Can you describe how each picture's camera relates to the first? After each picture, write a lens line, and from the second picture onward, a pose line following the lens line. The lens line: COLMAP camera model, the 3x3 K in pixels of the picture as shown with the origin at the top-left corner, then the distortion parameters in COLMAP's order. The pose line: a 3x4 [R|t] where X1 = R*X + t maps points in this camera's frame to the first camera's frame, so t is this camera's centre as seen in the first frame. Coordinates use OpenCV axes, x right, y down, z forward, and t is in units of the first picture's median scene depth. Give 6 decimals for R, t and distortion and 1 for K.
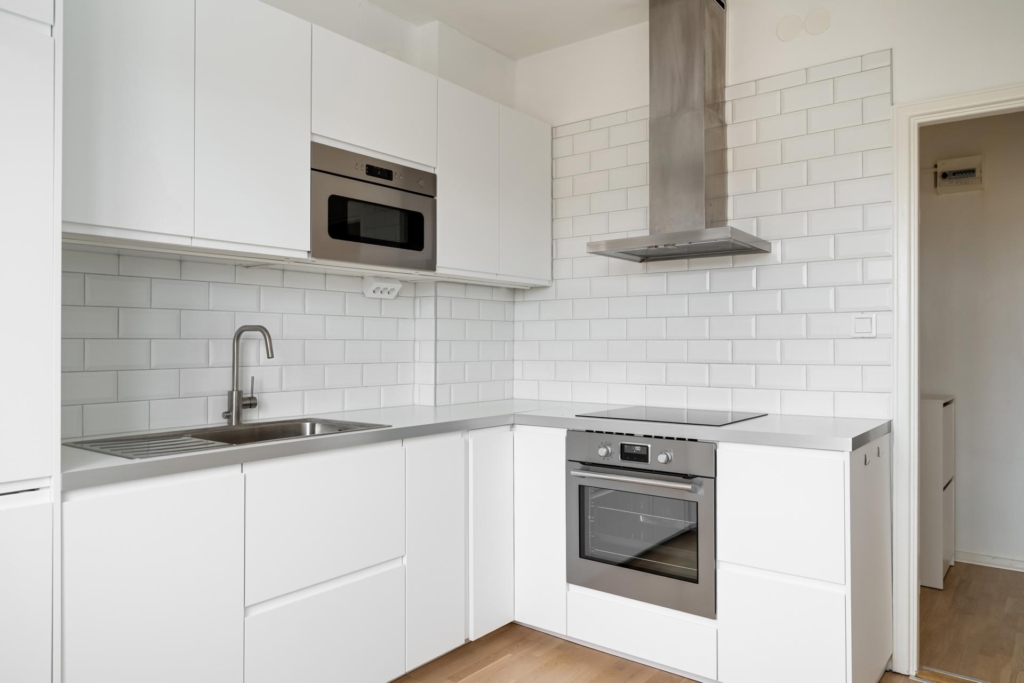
lens RADIAL K [[716.2, 0, 512.0], [0, 716.2, 341.5], [0, 0, 1]] dist [0.032405, 0.000546]
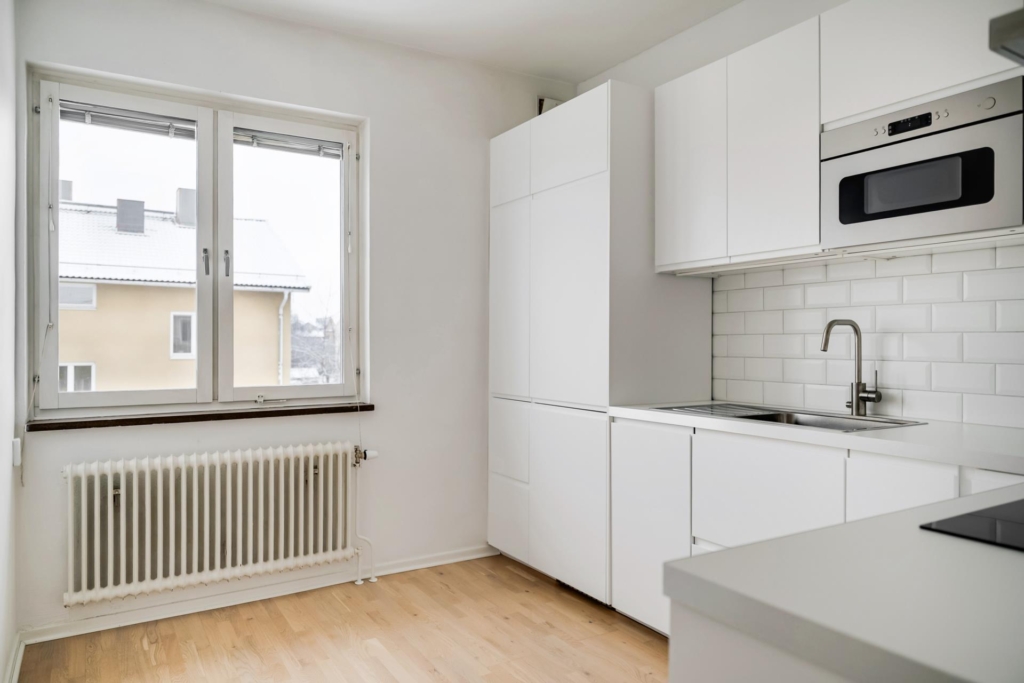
lens RADIAL K [[716.2, 0, 512.0], [0, 716.2, 341.5], [0, 0, 1]] dist [0.032405, 0.000546]
pose [[-0.340804, 0.003196, -0.940129, 0.775131], [0.006716, 0.999977, 0.000965, 0.004878], [0.940110, -0.005985, -0.340818, 0.906284]]
